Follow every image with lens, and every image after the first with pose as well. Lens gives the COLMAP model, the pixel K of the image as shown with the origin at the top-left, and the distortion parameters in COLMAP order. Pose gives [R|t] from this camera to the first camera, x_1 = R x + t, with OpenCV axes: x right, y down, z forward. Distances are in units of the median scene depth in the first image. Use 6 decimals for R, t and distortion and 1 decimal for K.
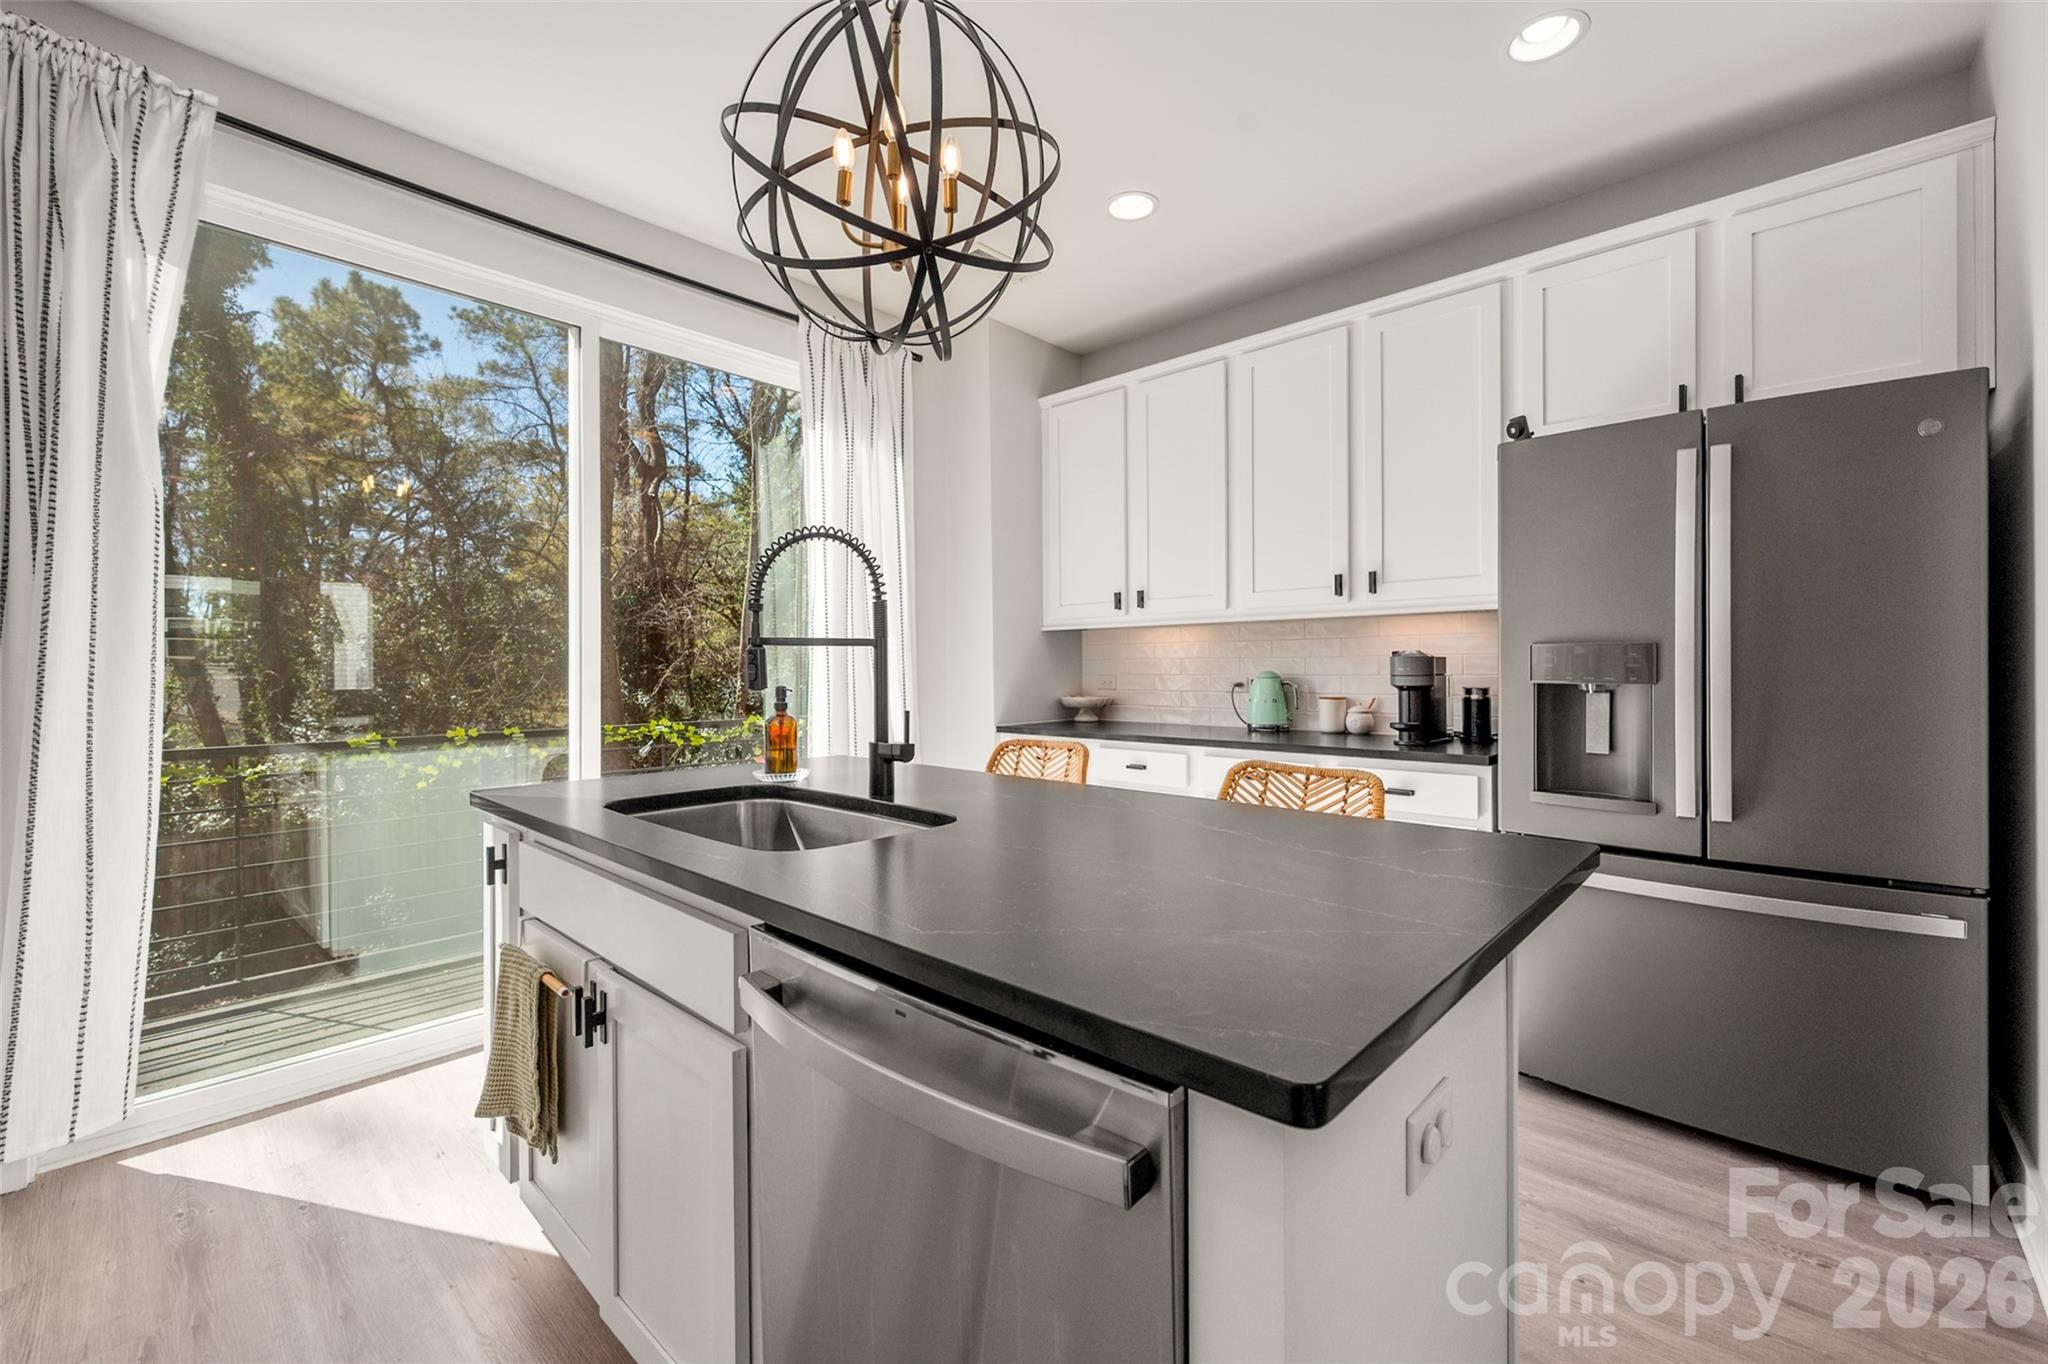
lens RADIAL K [[842.0, 0, 1022.3], [0, 842.0, 669.7], [0, 0, 1]] dist [0.013537, 0.000088]
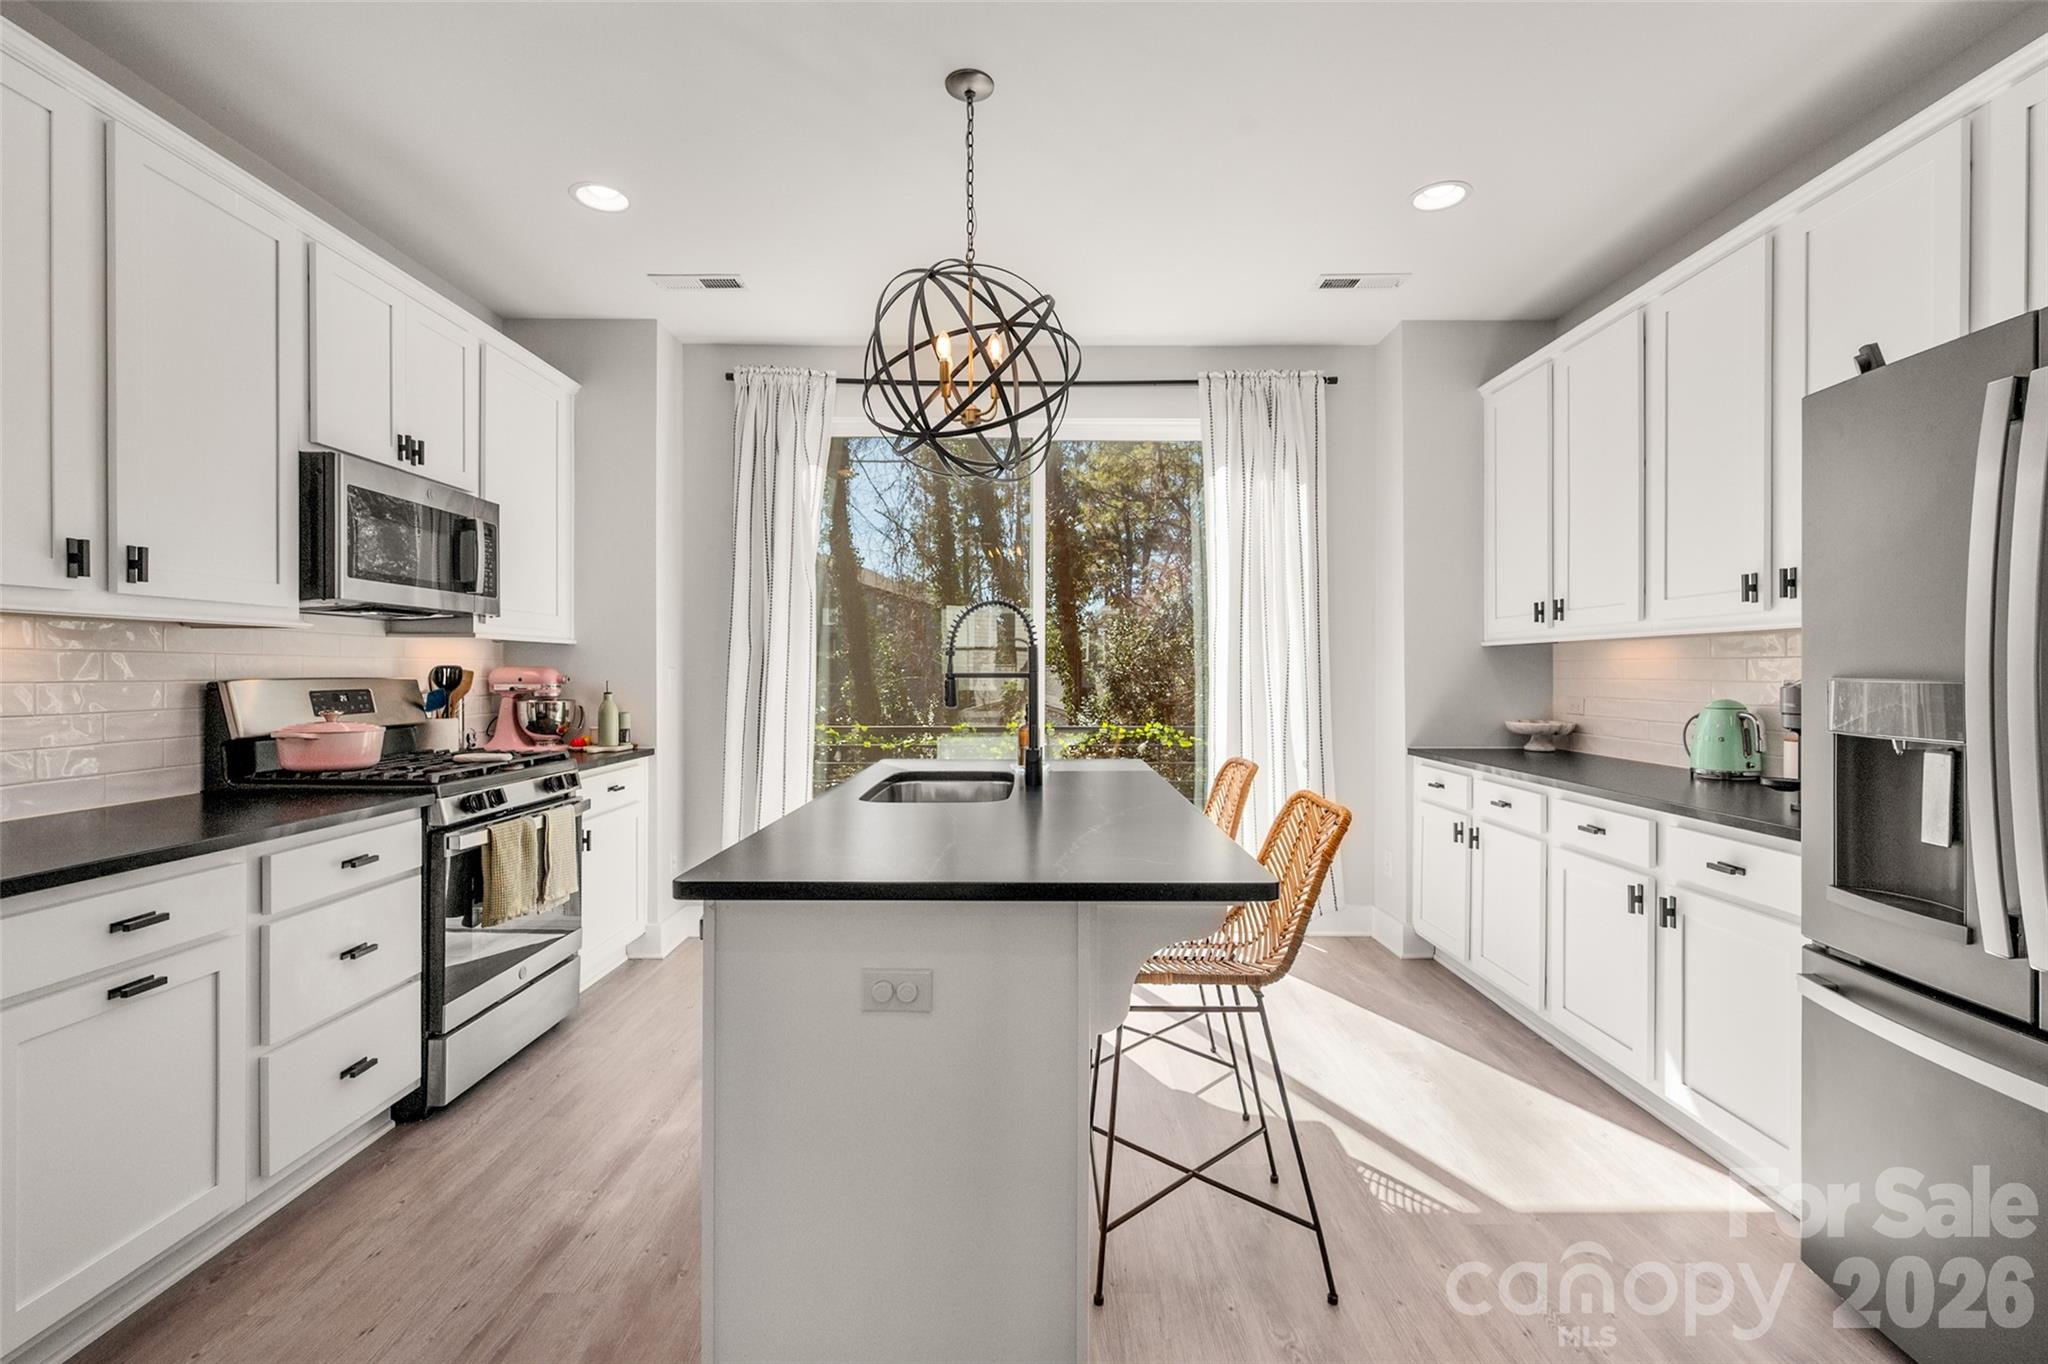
lens RADIAL K [[889.4, 0, 1024.0], [0, 889.4, 682.0], [0, 0, 1]] dist [-0.001041, -0.000202]
pose [[0.677790, 0.015592, -0.735090, 0.472446], [-0.006486, 0.999863, 0.015228, -0.023143], [0.735227, -0.005554, 0.677798, 0.004166]]
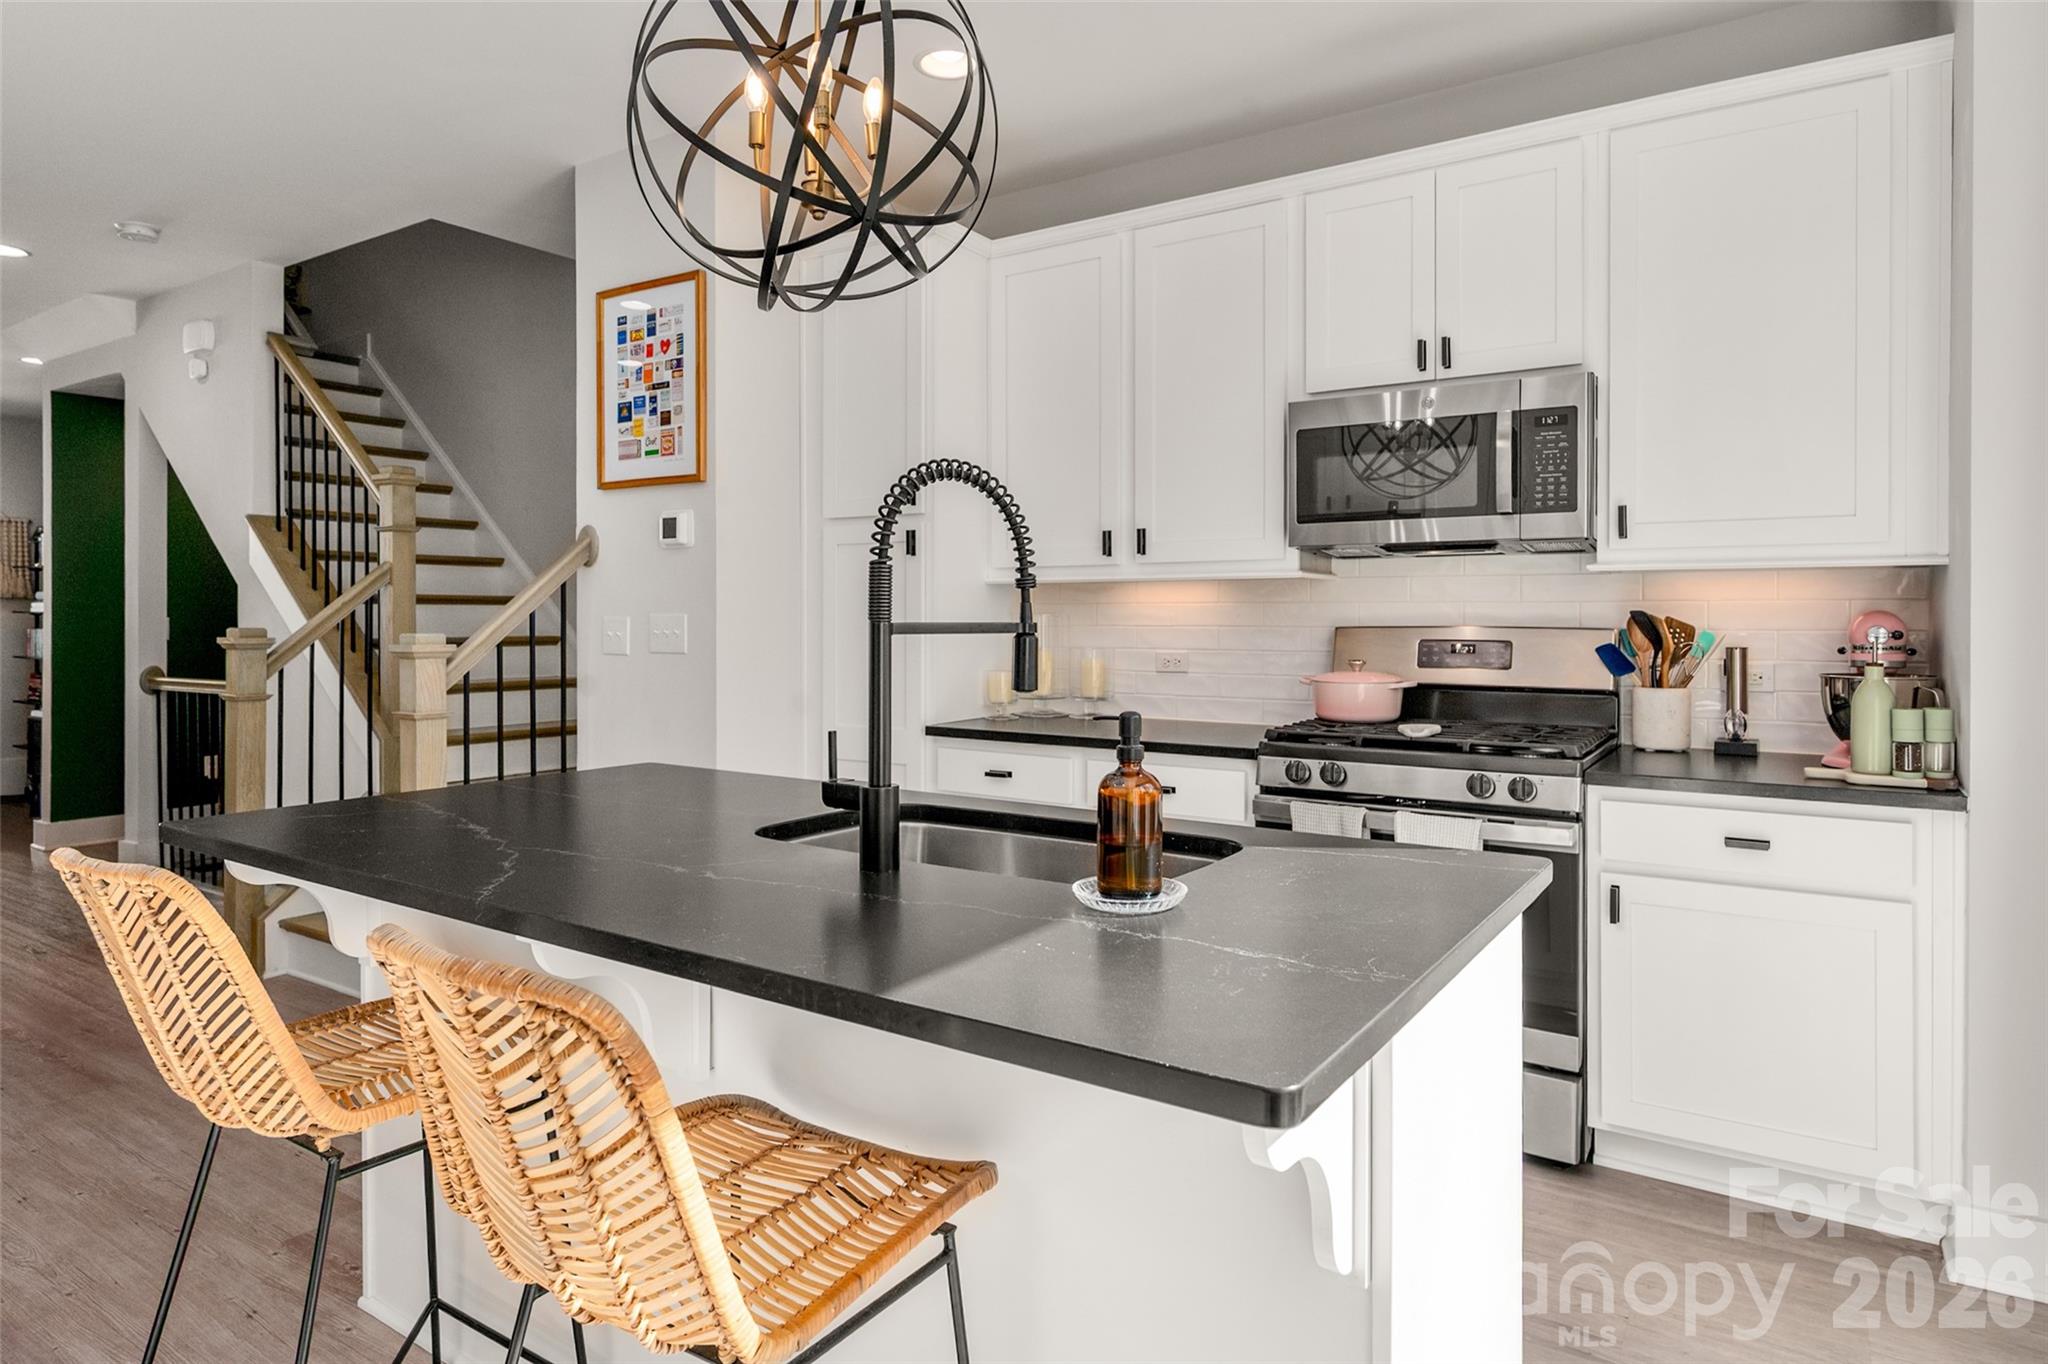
lens RADIAL K [[1191.0, 0, 1025.8], [0, 1191.0, 614.5], [0, 0, 1]] dist [-0.004680, -0.000917]
pose [[-0.986791, 0.005016, -0.161922, -0.072041], [0.004431, 0.999982, 0.003970, -0.025887], [0.161939, 0.003200, -0.986796, 1.022881]]
